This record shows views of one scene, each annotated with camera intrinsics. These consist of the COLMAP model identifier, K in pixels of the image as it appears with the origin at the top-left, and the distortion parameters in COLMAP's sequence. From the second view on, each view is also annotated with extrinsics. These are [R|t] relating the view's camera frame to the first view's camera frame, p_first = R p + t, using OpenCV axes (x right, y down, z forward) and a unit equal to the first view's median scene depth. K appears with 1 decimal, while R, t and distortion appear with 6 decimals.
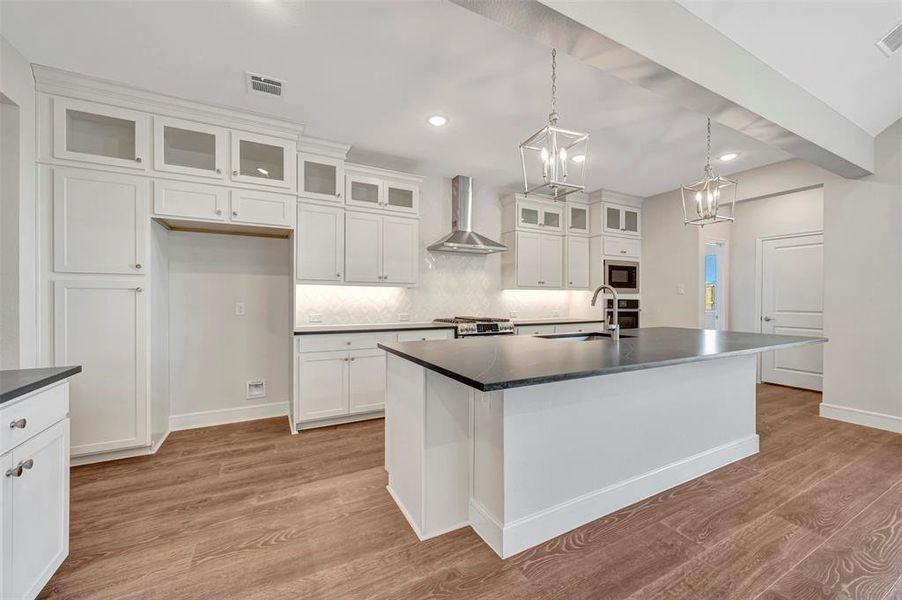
lens RADIAL K [[356.9, 0, 455.3], [0, 356.9, 300.5], [0, 0, 1]] dist [0.000546, 0.000368]
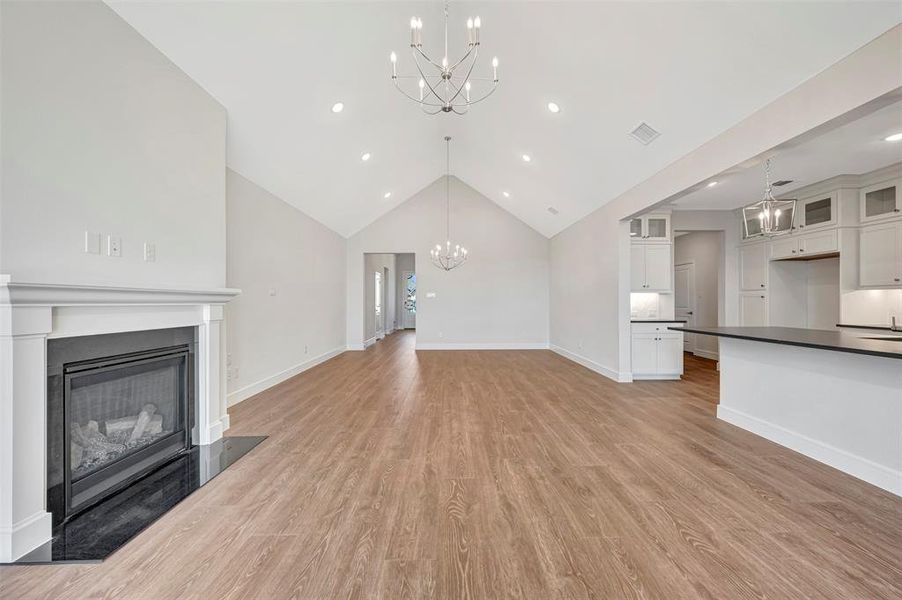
lens RADIAL K [[356.9, 0, 454.3], [0, 356.9, 299.9], [0, 0, 1]] dist [0.000546, 0.000368]
pose [[-0.457617, -0.007156, -0.889121, 1.276874], [-0.004956, 0.999973, -0.005498, 0.005023], [0.889136, 0.001891, -0.457640, 0.250609]]
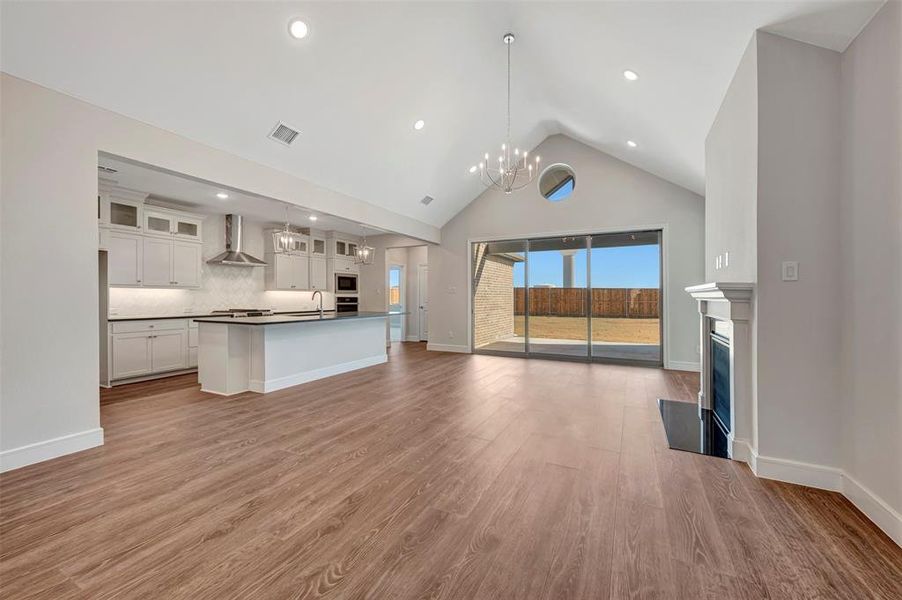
lens RADIAL K [[356.9, 0, 457.7], [0, 356.9, 296.1], [0, 0, 1]] dist [0.000546, 0.000368]
pose [[0.812783, -0.001791, 0.582563, -0.111638], [0.005820, 0.999970, -0.005045, 0.005071], [-0.582537, 0.007490, 0.812770, -0.912752]]
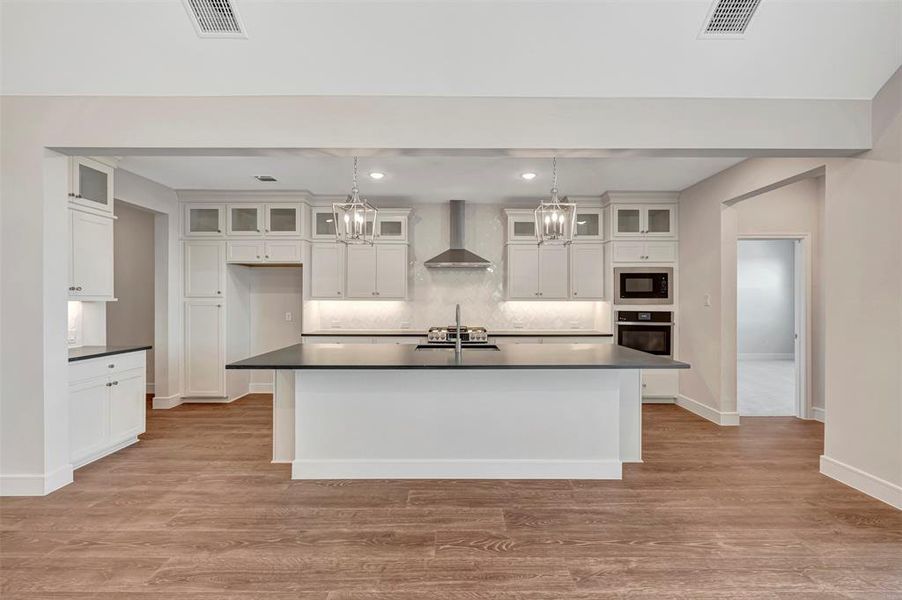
lens RADIAL K [[392.5, 0, 456.6], [0, 392.5, 300.1], [0, 0, 1]] dist [-0.000714, -0.000036]
pose [[0.882994, -0.000770, -0.469384, 0.728788], [-0.000992, 0.999993, -0.003506, -0.037991], [0.469384, 0.003562, 0.882987, -0.100812]]
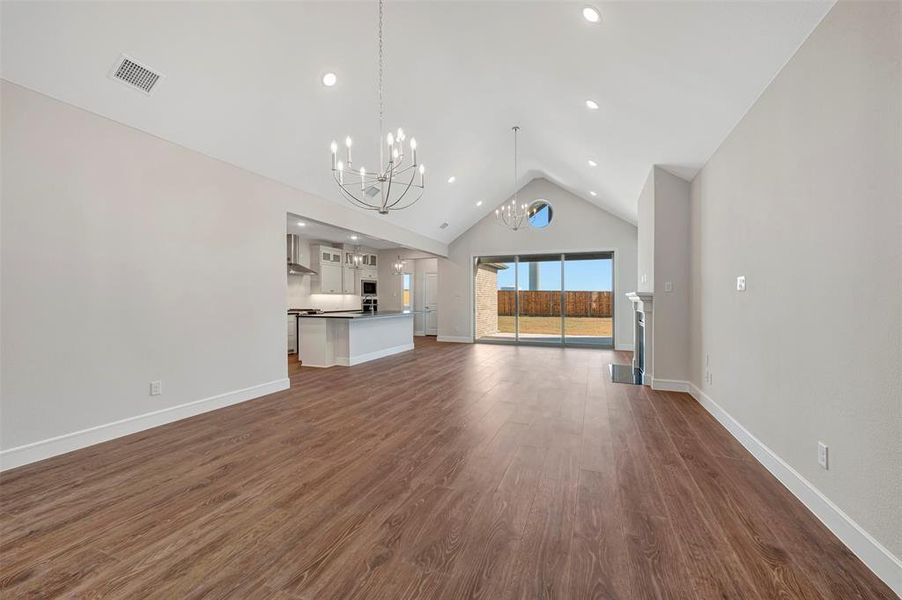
lens RADIAL K [[356.9, 0, 461.0], [0, 356.9, 300.8], [0, 0, 1]] dist [0.000546, 0.000368]
pose [[0.750701, -0.007332, 0.660602, -0.679998], [0.006762, 0.999971, 0.003414, 0.001906], [-0.660608, 0.001905, 0.750729, -1.218484]]
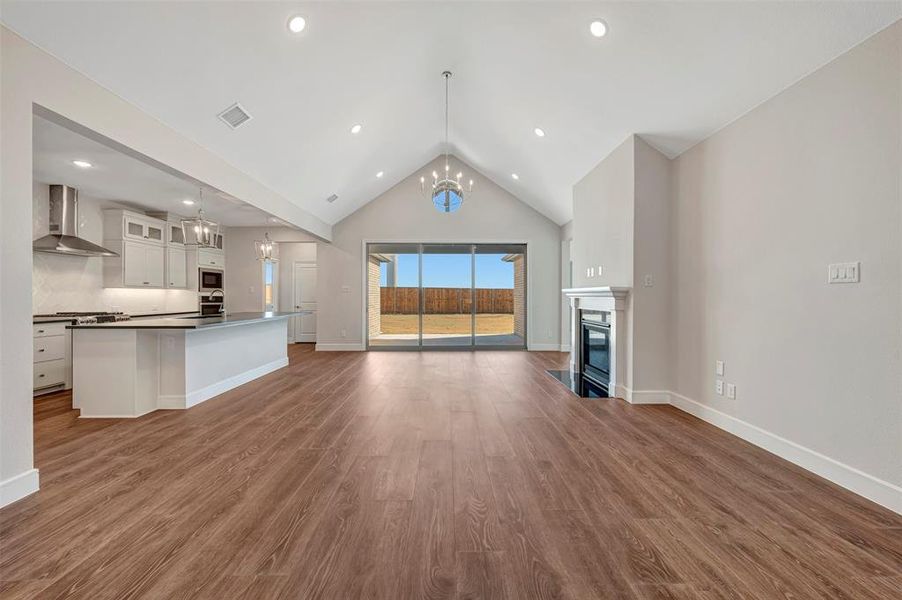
lens RADIAL K [[356.9, 0, 452.5], [0, 356.9, 293.7], [0, 0, 1]] dist [0.000546, 0.000368]
pose [[0.459089, 0.001660, 0.888389, -0.501582], [0.007058, 0.999960, -0.005516, 0.002543], [-0.888362, 0.008803, 0.459059, -0.708776]]
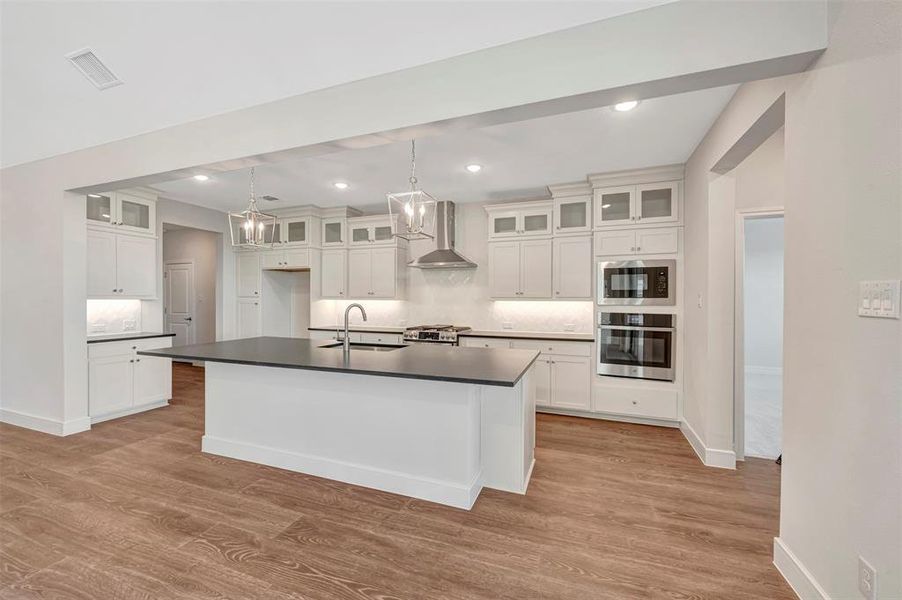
lens RADIAL K [[356.9, 0, 455.4], [0, 356.9, 302.6], [0, 0, 1]] dist [0.000546, 0.000368]
pose [[0.661030, 0.006973, -0.750327, 1.096375], [-0.004784, 0.999976, 0.005079, -0.039015], [0.750344, 0.000232, 0.661048, 0.336557]]
